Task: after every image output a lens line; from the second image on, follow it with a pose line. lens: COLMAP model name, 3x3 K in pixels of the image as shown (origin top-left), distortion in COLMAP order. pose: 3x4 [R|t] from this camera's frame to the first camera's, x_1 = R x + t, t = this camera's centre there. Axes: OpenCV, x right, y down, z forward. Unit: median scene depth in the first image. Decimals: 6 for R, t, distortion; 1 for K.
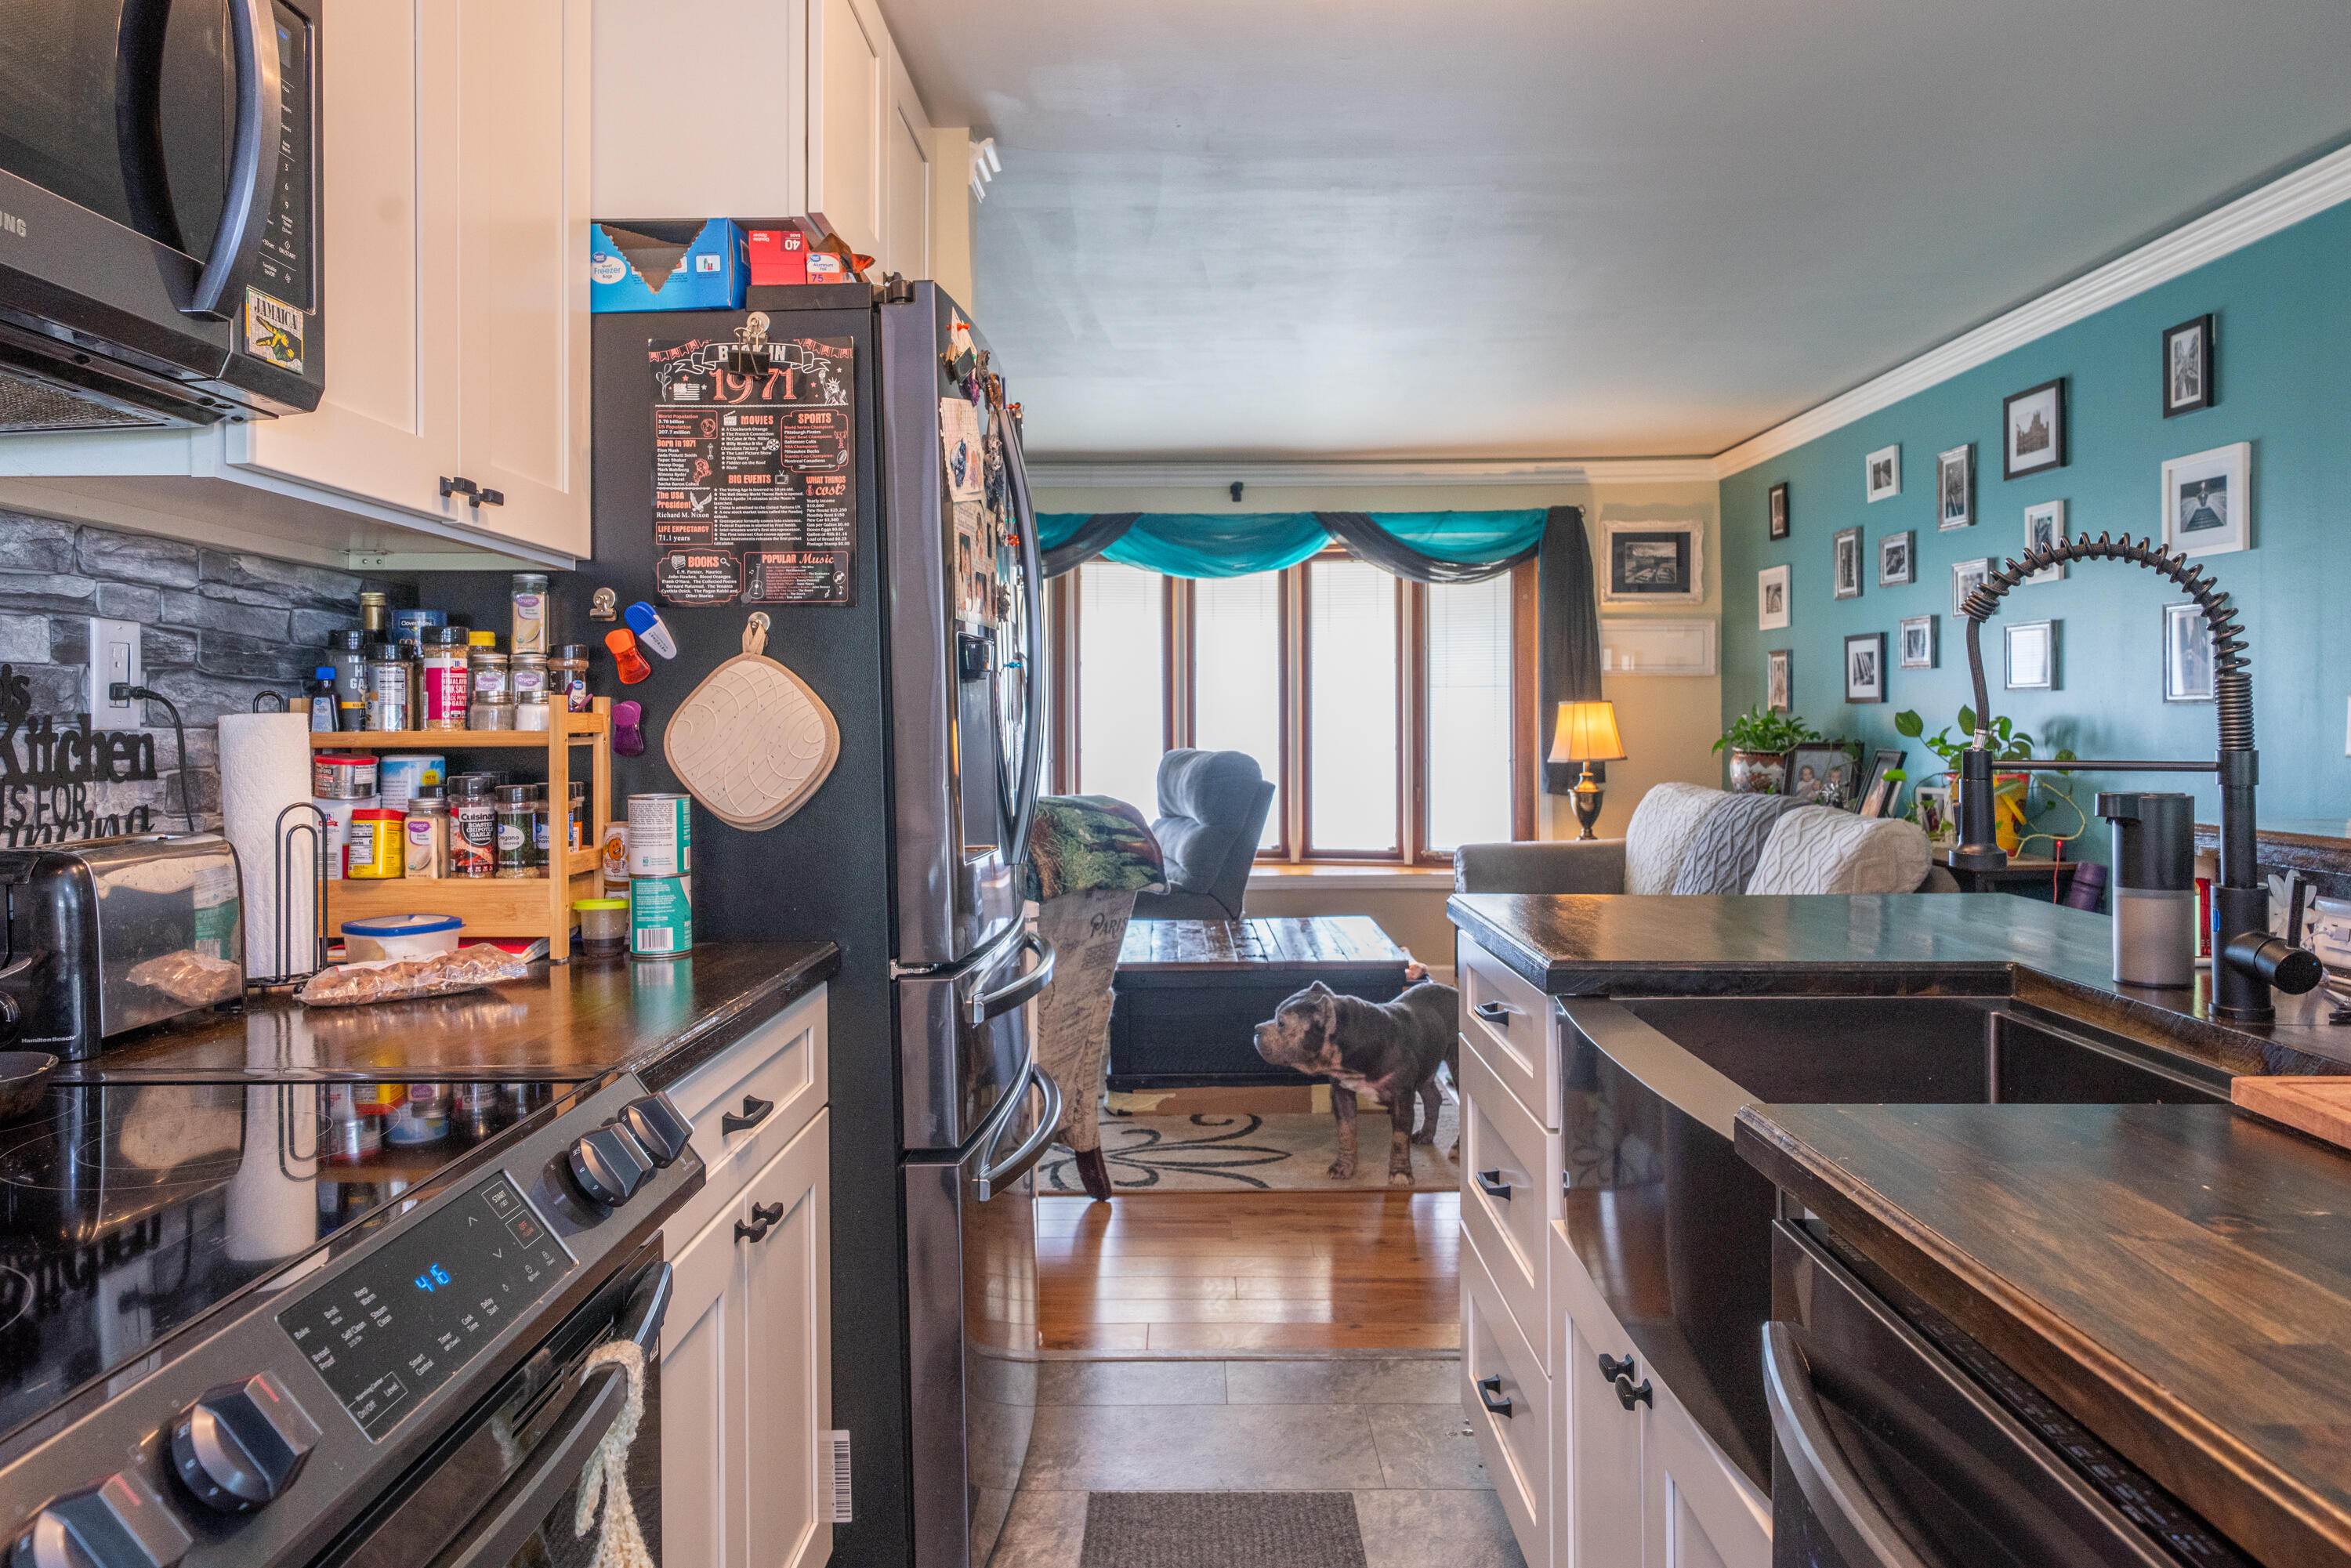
lens RADIAL K [[1569.6, 0, 1159.9], [0, 1569.6, 718.6], [0, 0, 1]] dist [-0.004668, 0.005722]
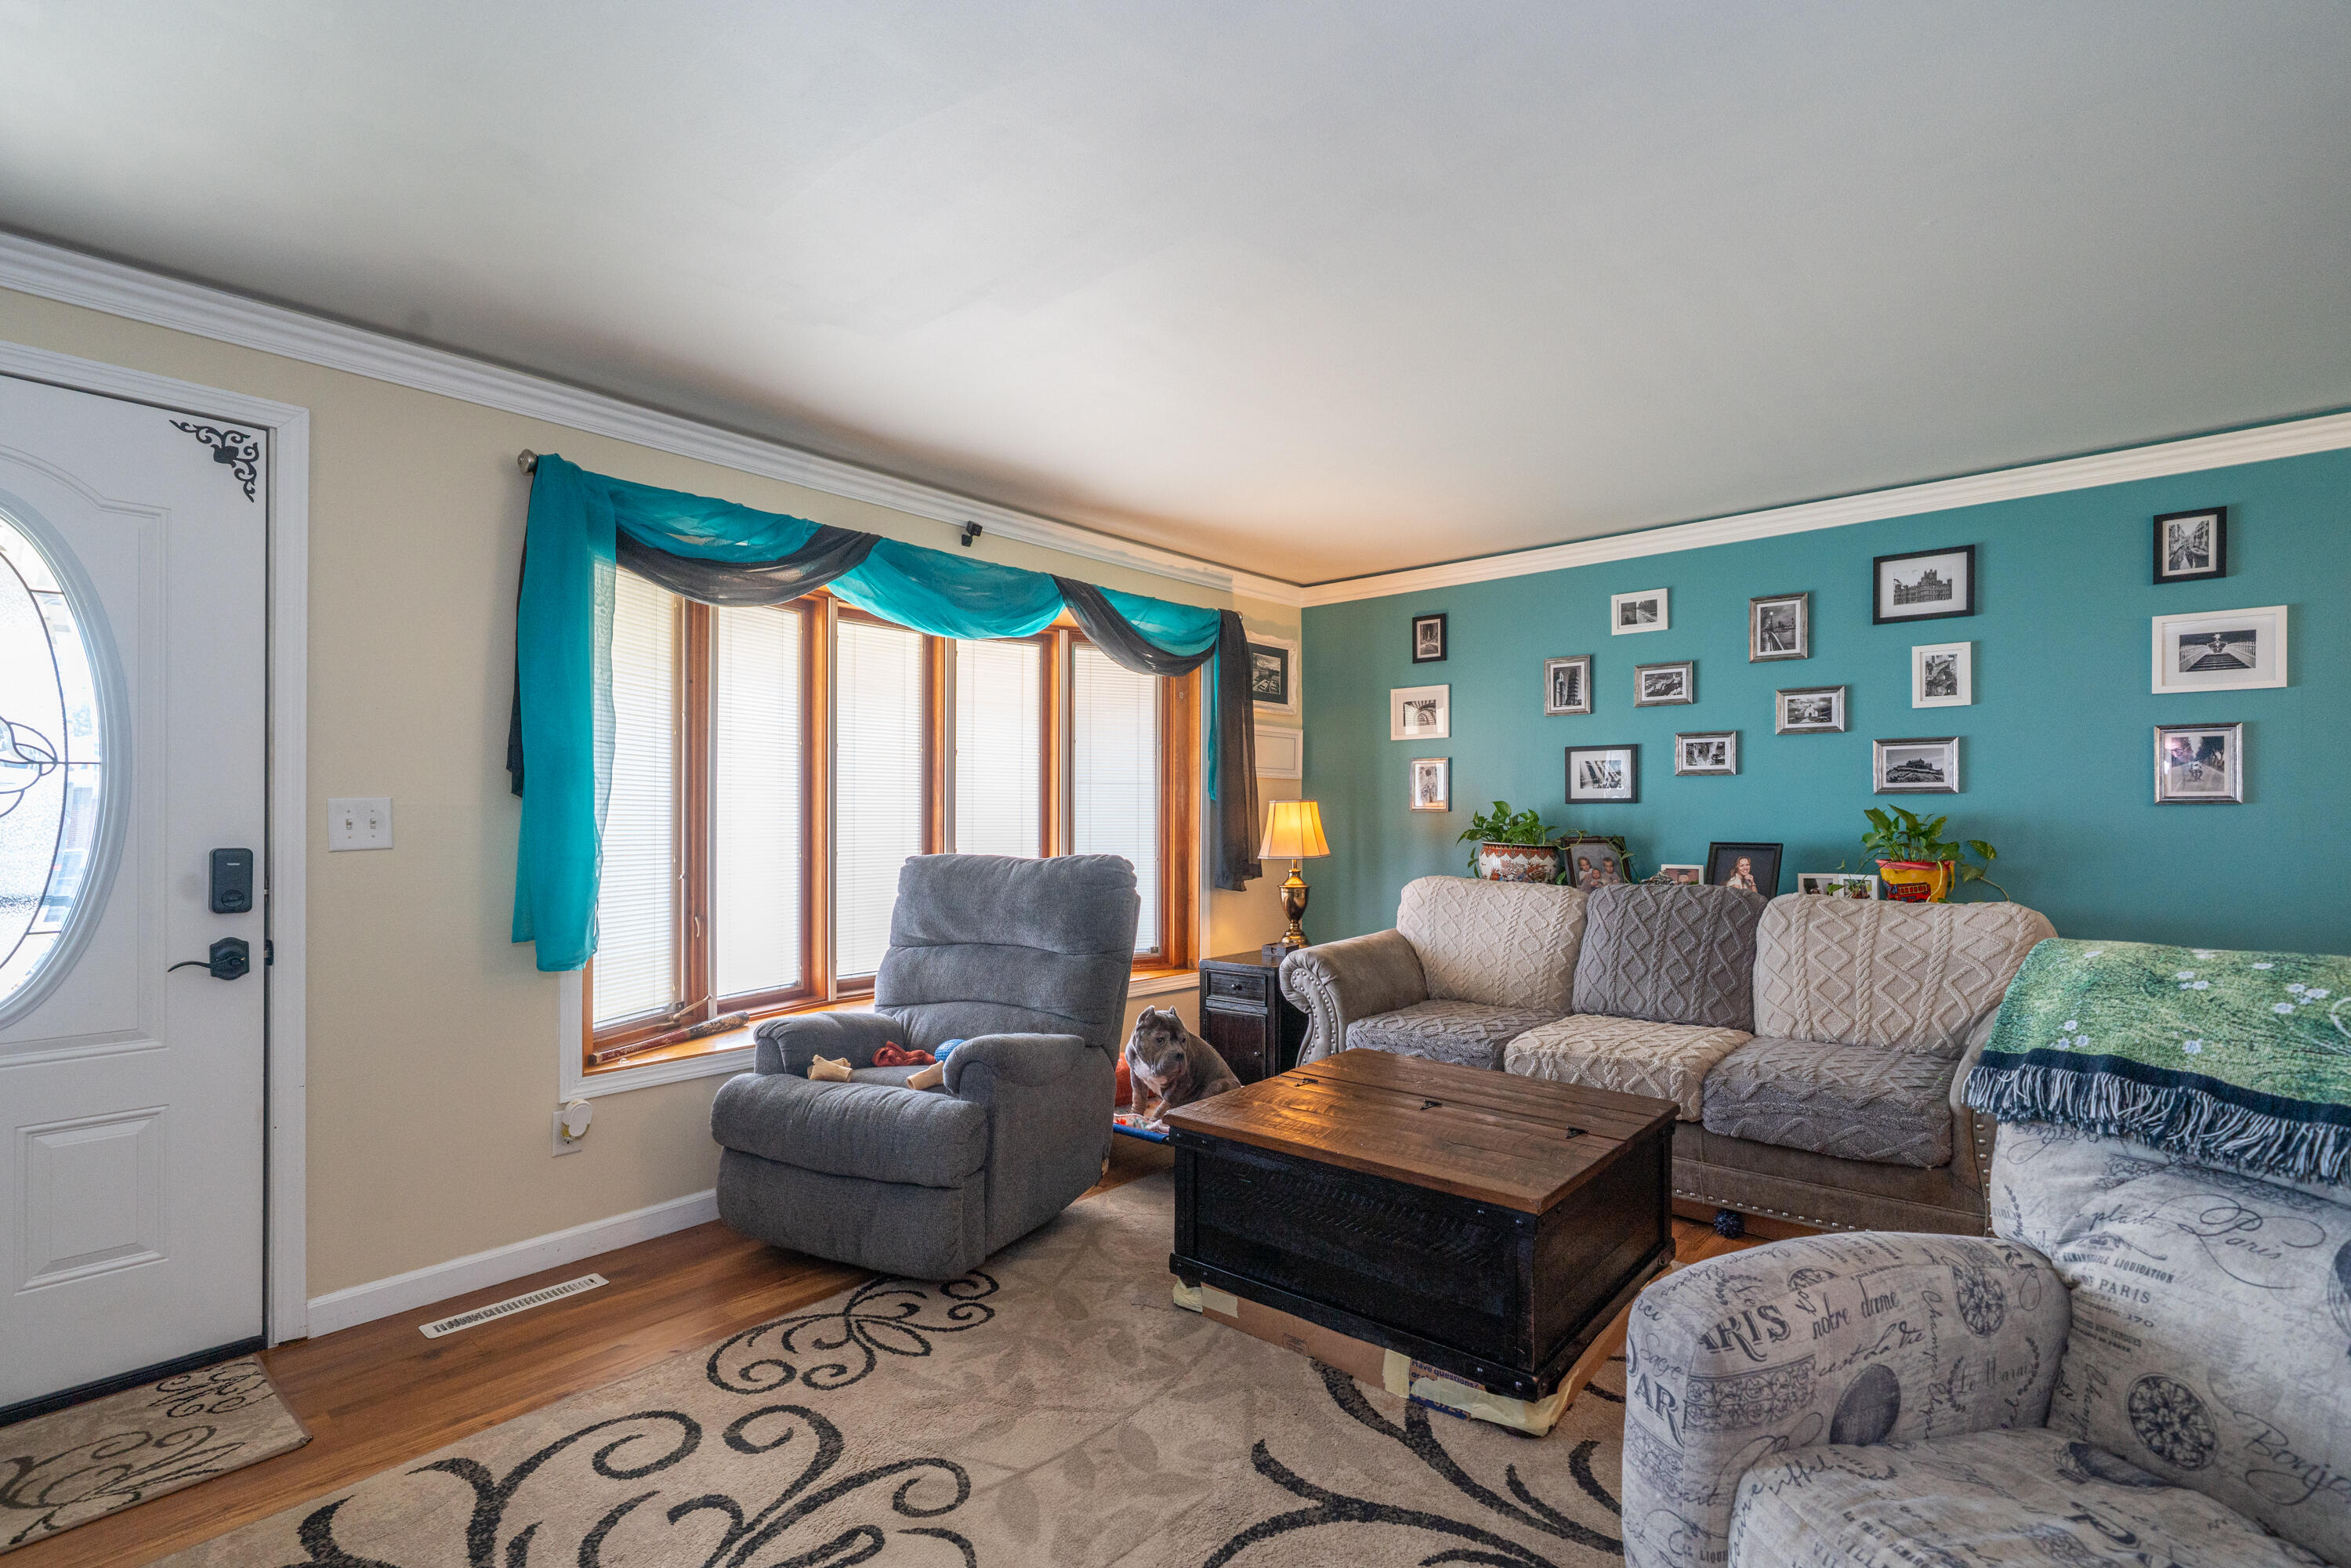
lens RADIAL K [[1065.4, 0, 1164.3], [0, 1065.4, 800.4], [0, 0, 1]] dist [-0.004510, 0.000426]
pose [[0.659852, 0.012541, 0.751291, -0.544930], [-0.002464, 0.999891, -0.014526, 0.000662], [-0.751392, 0.007734, 0.659811, 1.039716]]
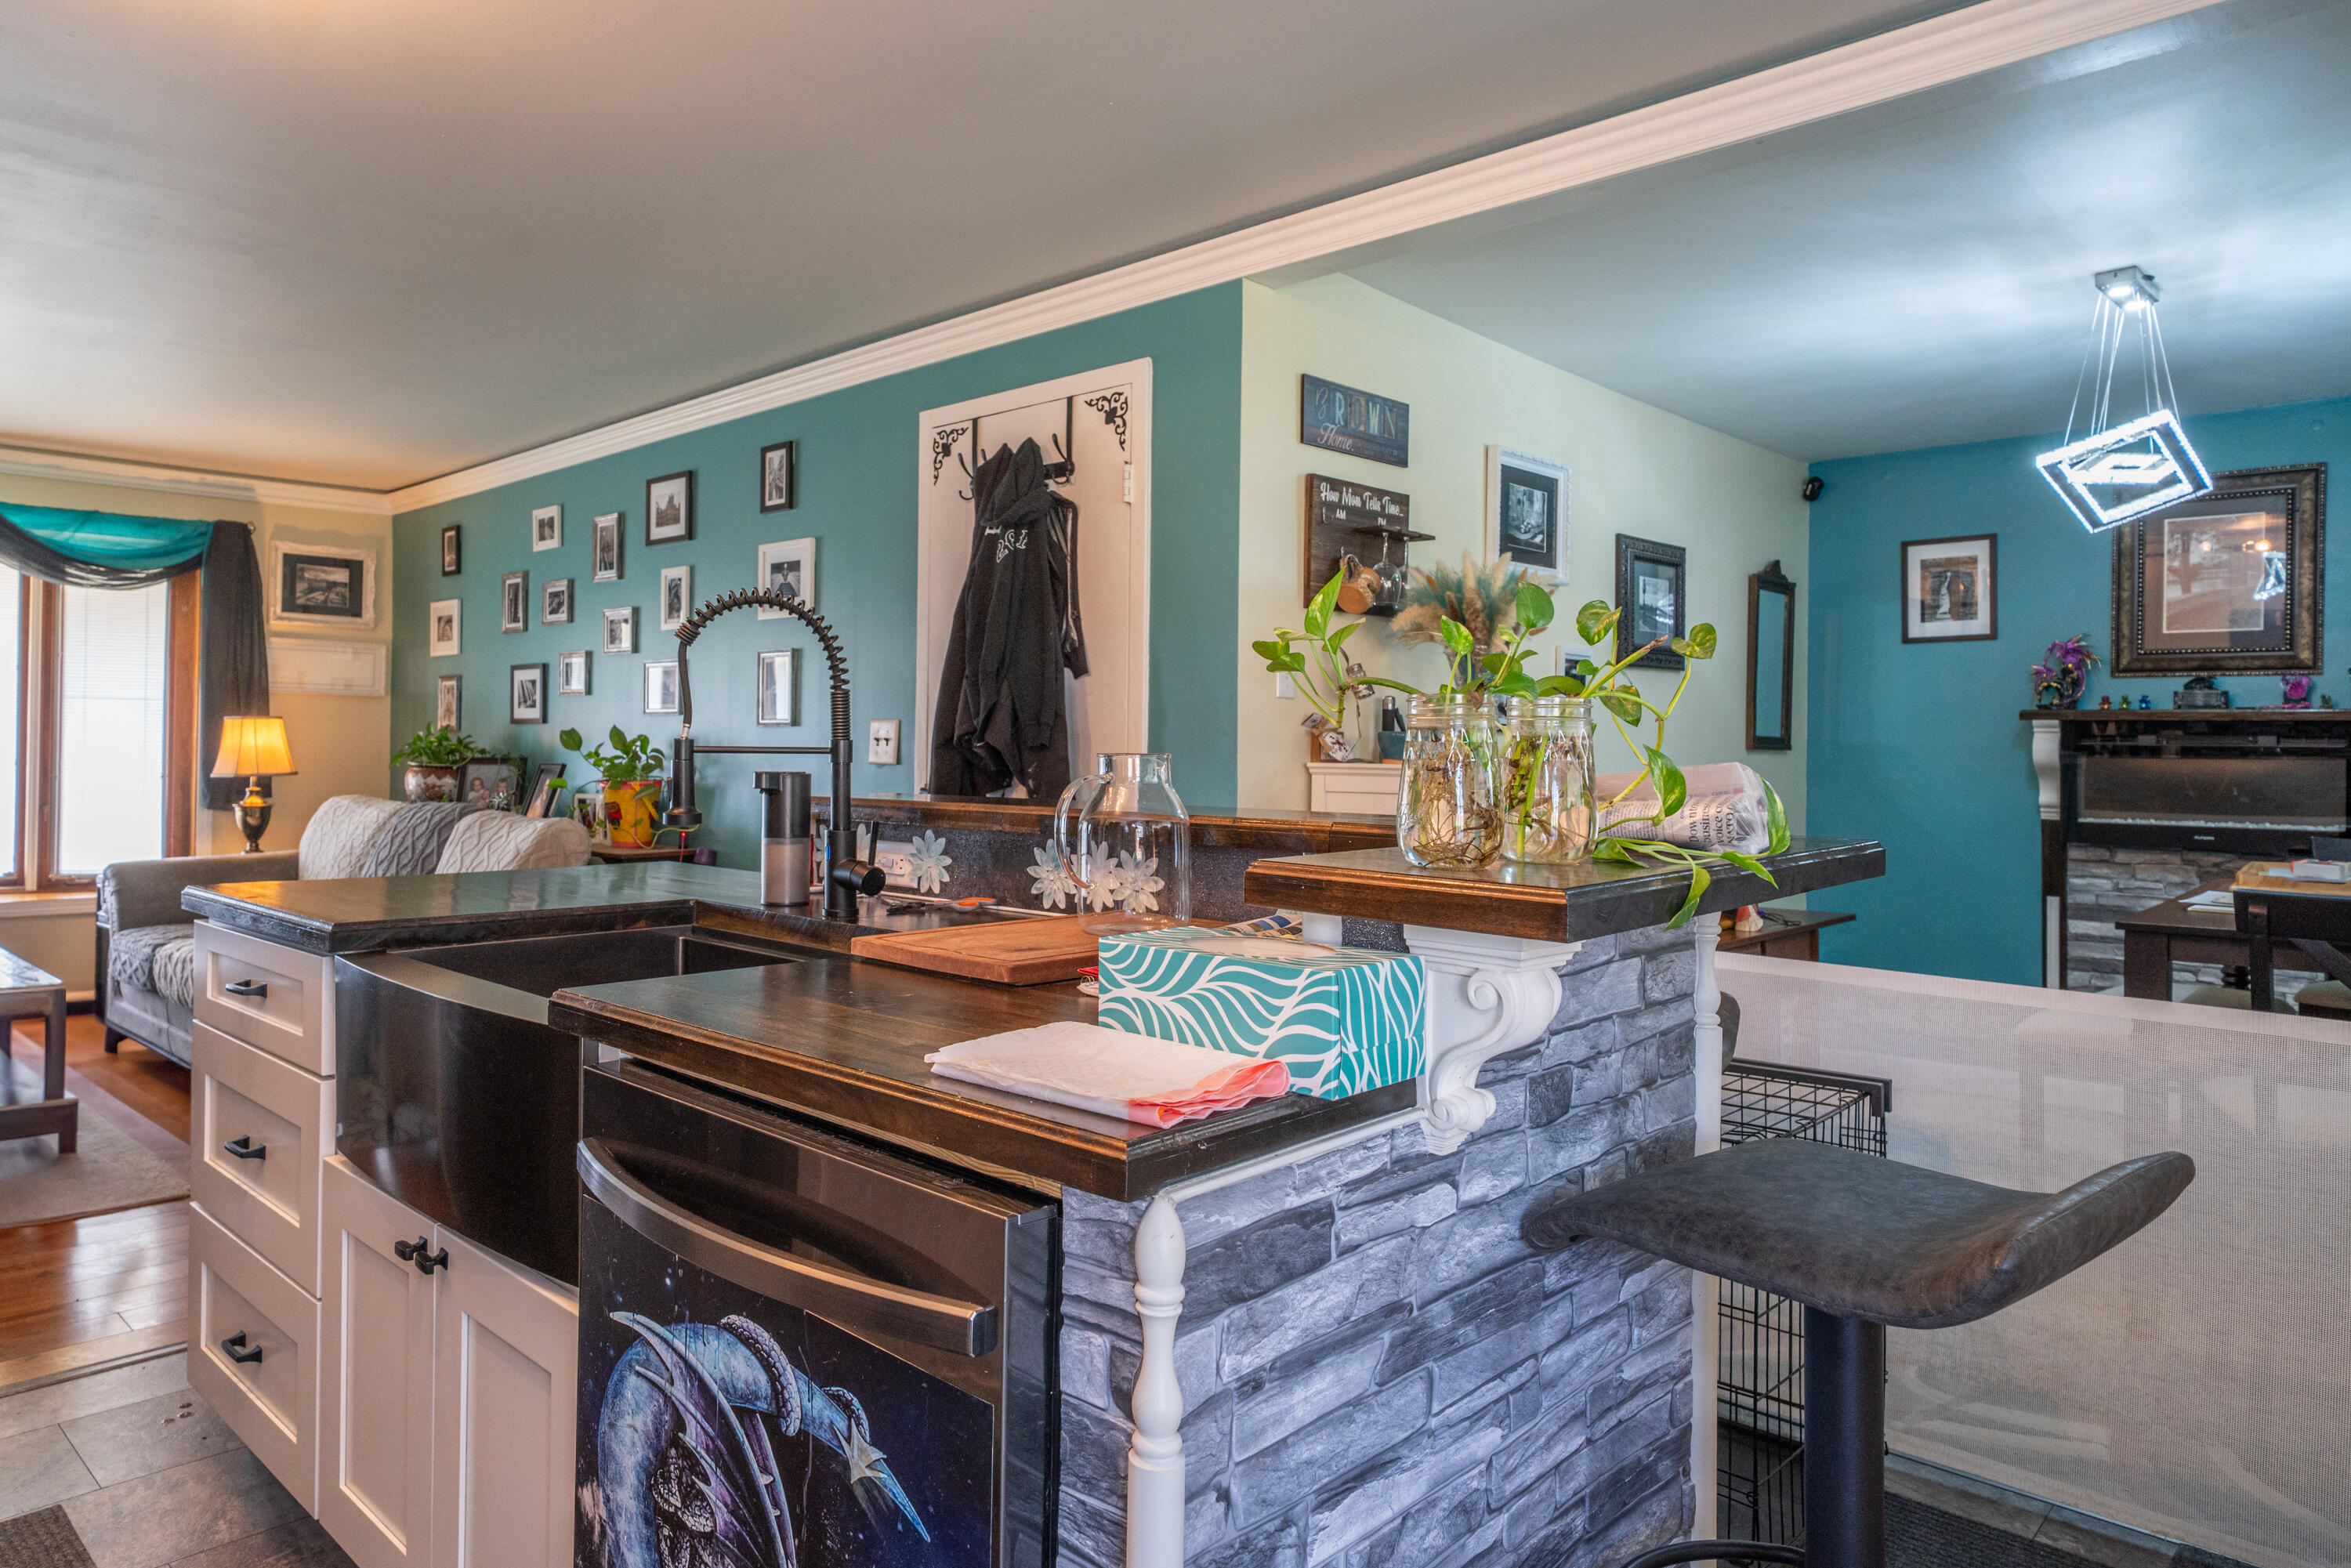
lens RADIAL K [[1436.7, 0, 1084.5], [0, 1436.7, 741.8], [0, 0, 1]] dist [0.003190, -0.002592]
pose [[0.687354, 0.015006, 0.726168, -0.058442], [-0.012590, 0.999882, -0.008745, 0.011465], [-0.726213, -0.003132, 0.687462, -0.045968]]
